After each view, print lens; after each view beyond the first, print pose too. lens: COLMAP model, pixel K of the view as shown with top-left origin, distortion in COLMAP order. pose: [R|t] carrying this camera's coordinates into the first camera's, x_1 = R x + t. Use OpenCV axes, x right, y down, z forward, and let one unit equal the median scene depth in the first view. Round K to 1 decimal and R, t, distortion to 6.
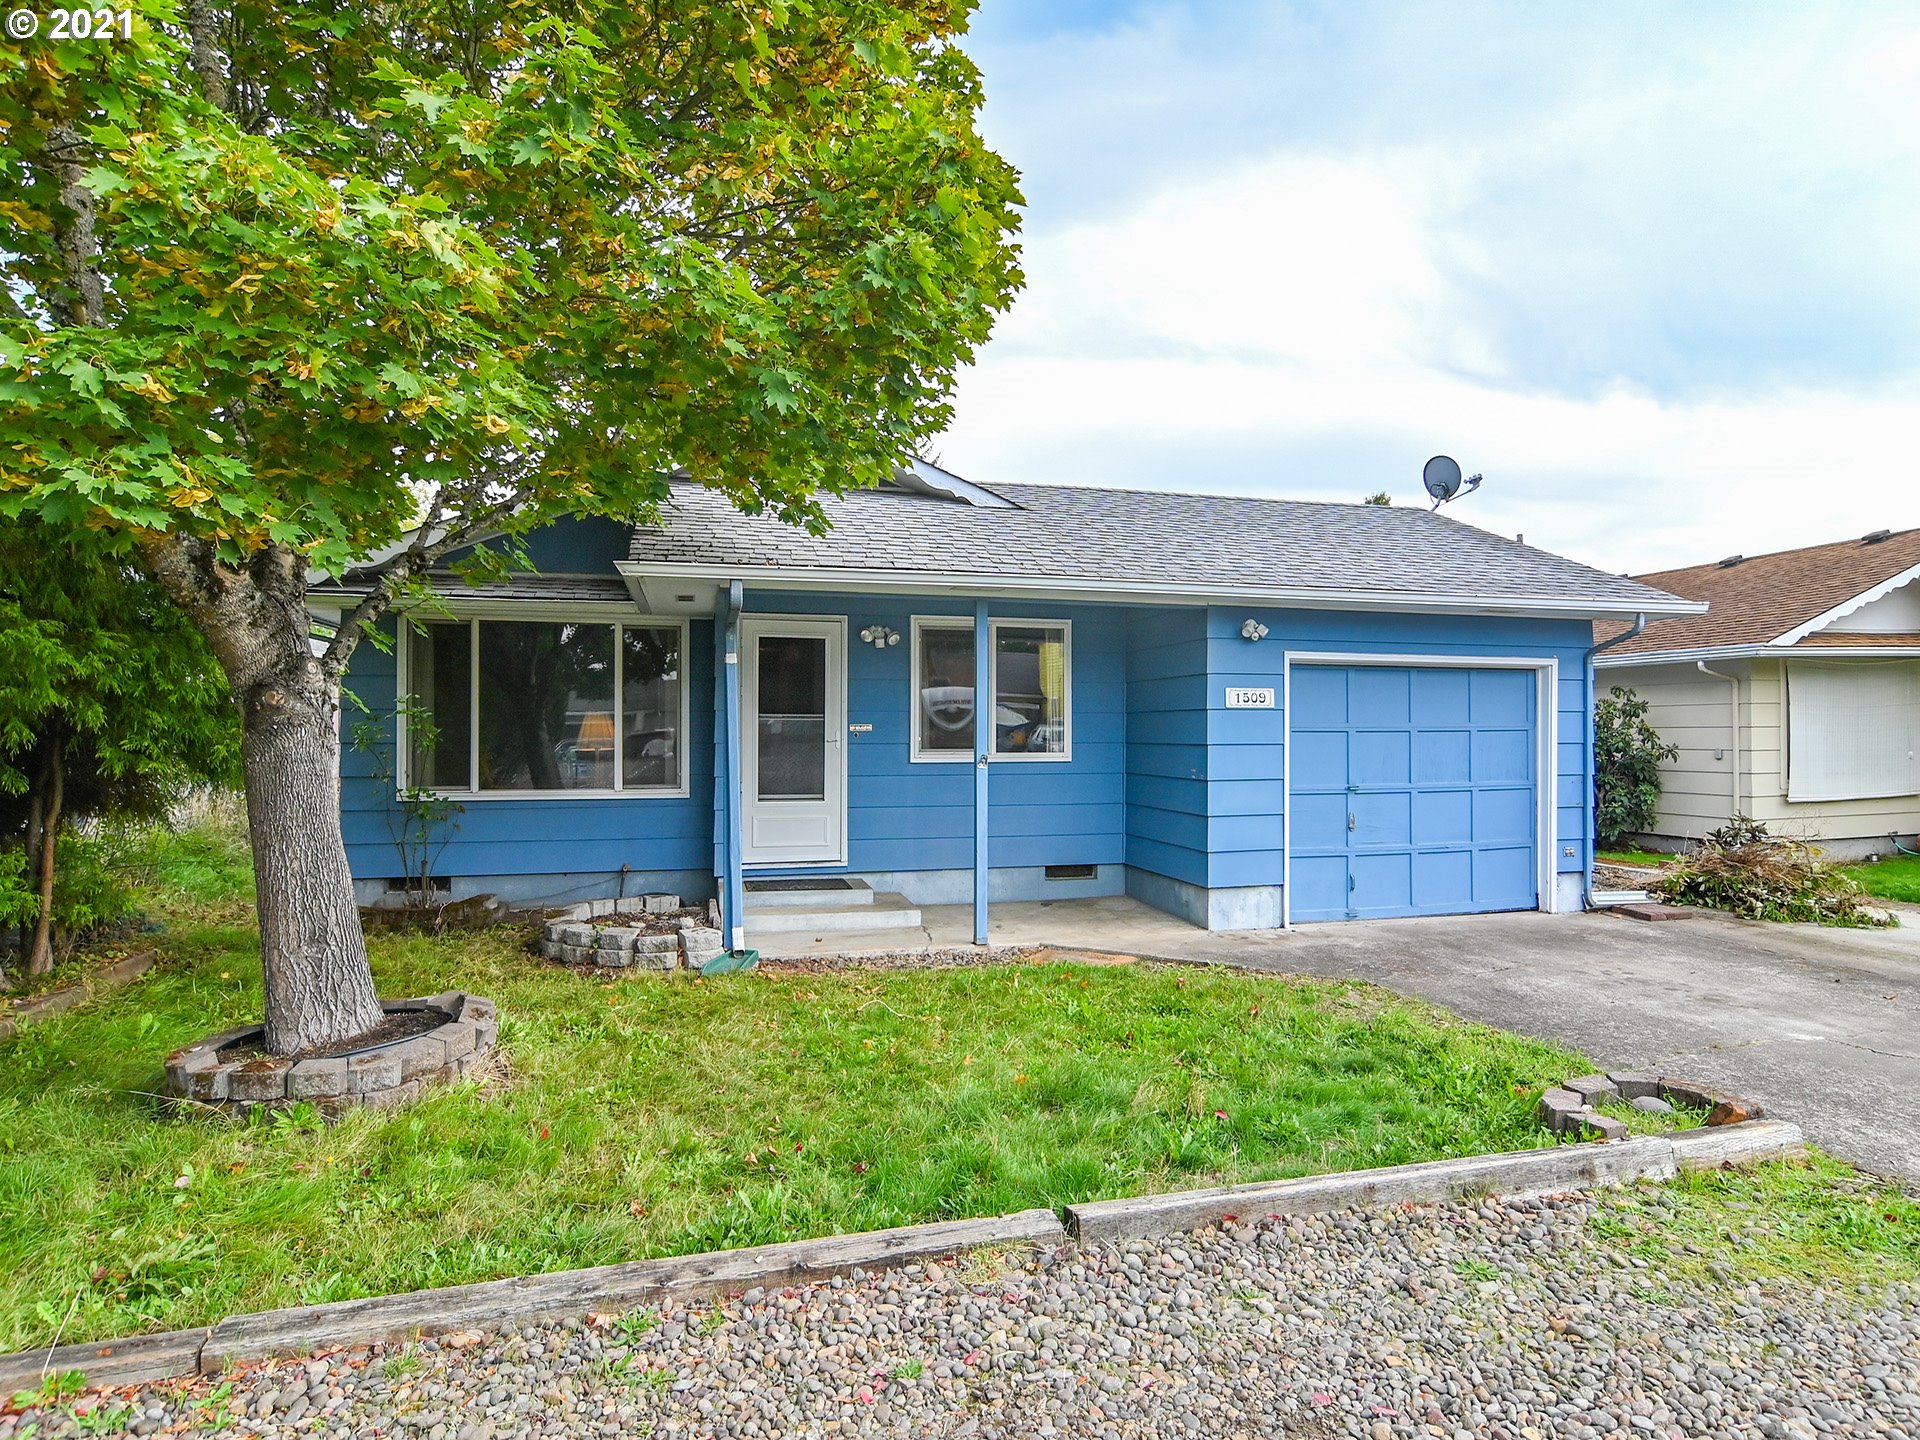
lens RADIAL K [[1114.0, 0, 980.0], [0, 1114.0, 727.5], [0, 0, 1]] dist [-0.027305, 0.016456]
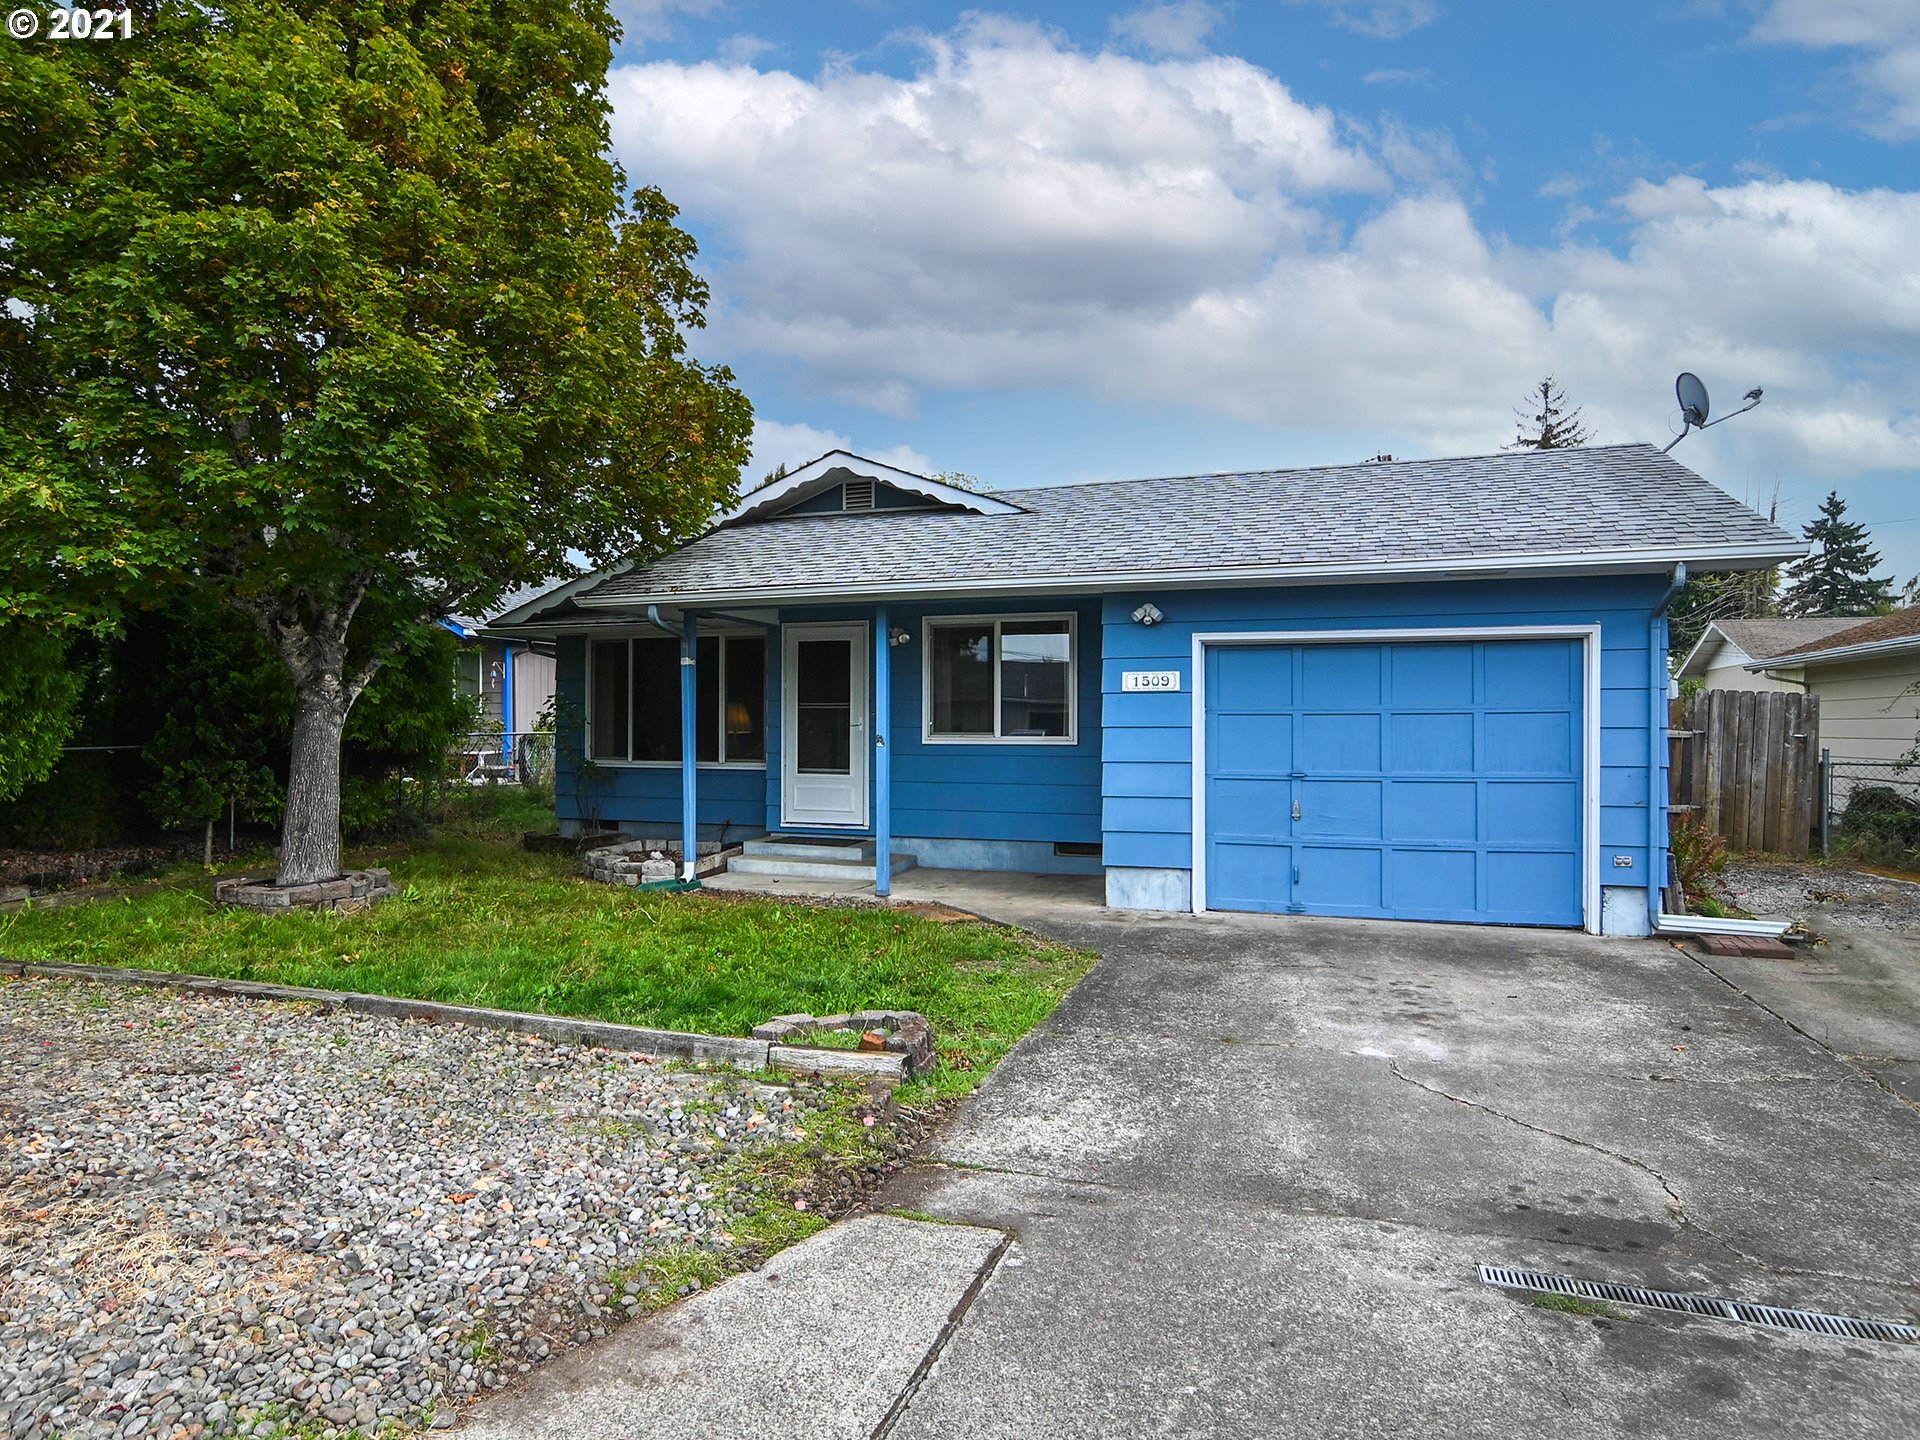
lens RADIAL K [[1088.2, 0, 835.0], [0, 1088.2, 711.8], [0, 0, 1]] dist [-0.022712, 0.001081]
pose [[0.810494, -0.007344, -0.585701, 0.574988], [0.001212, 0.999940, -0.010860, 0.011350], [0.585746, 0.008092, 0.810454, 0.031228]]
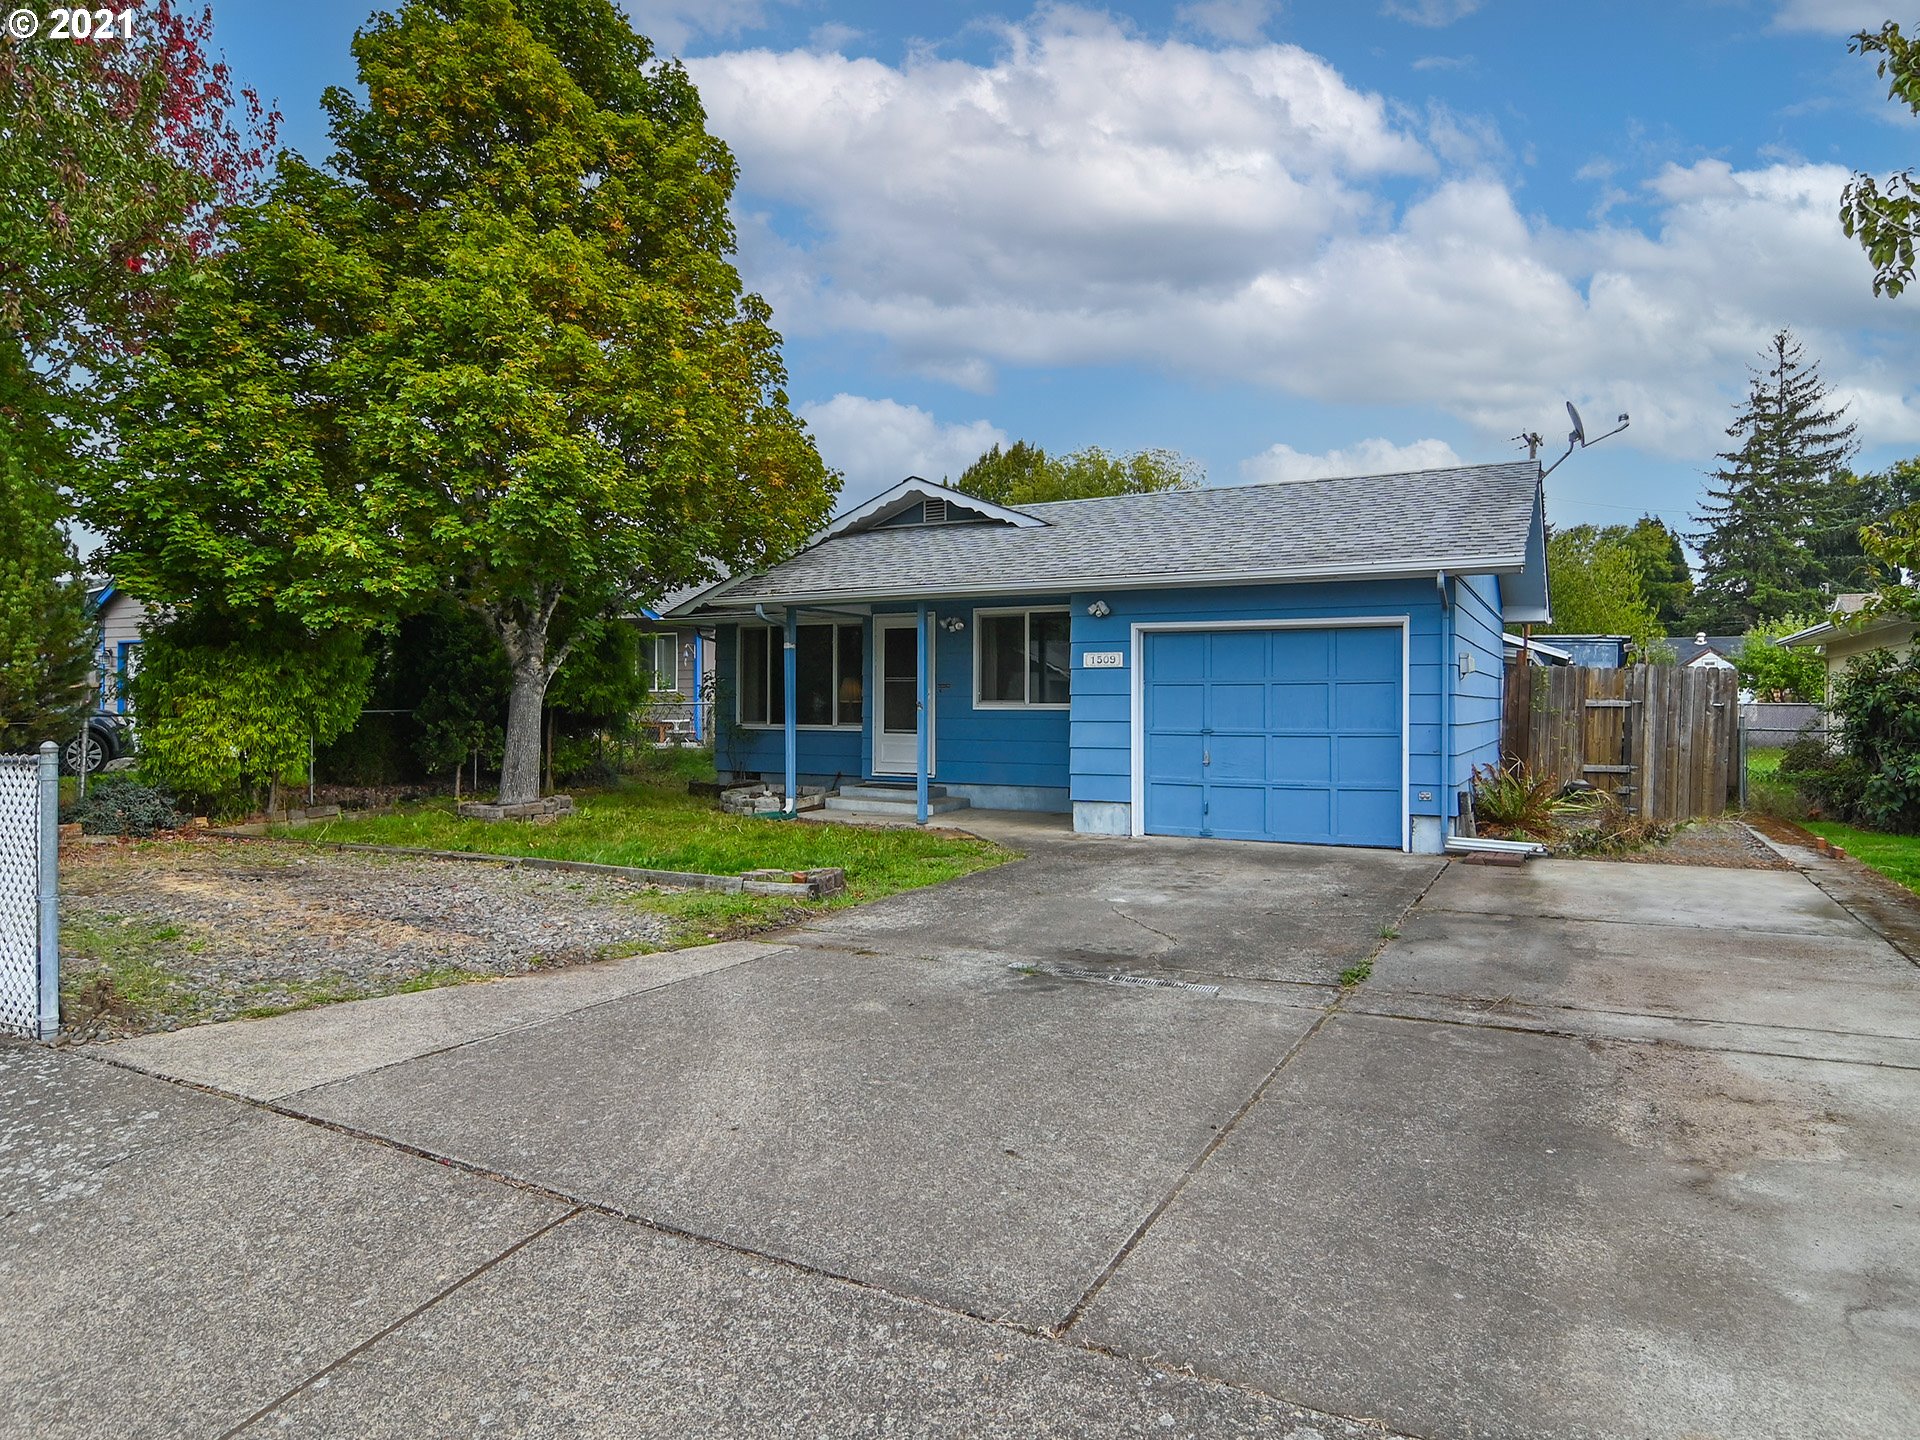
lens RADIAL K [[1144.0, 0, 861.6], [0, 1144.0, 688.5], [0, 0, 1]] dist [-0.029075, -0.000079]
pose [[0.675993, -0.007410, -0.736870, 1.029475], [-0.002015, 0.999927, -0.011904, 0.023946], [0.736905, 0.009532, 0.675929, -0.132115]]
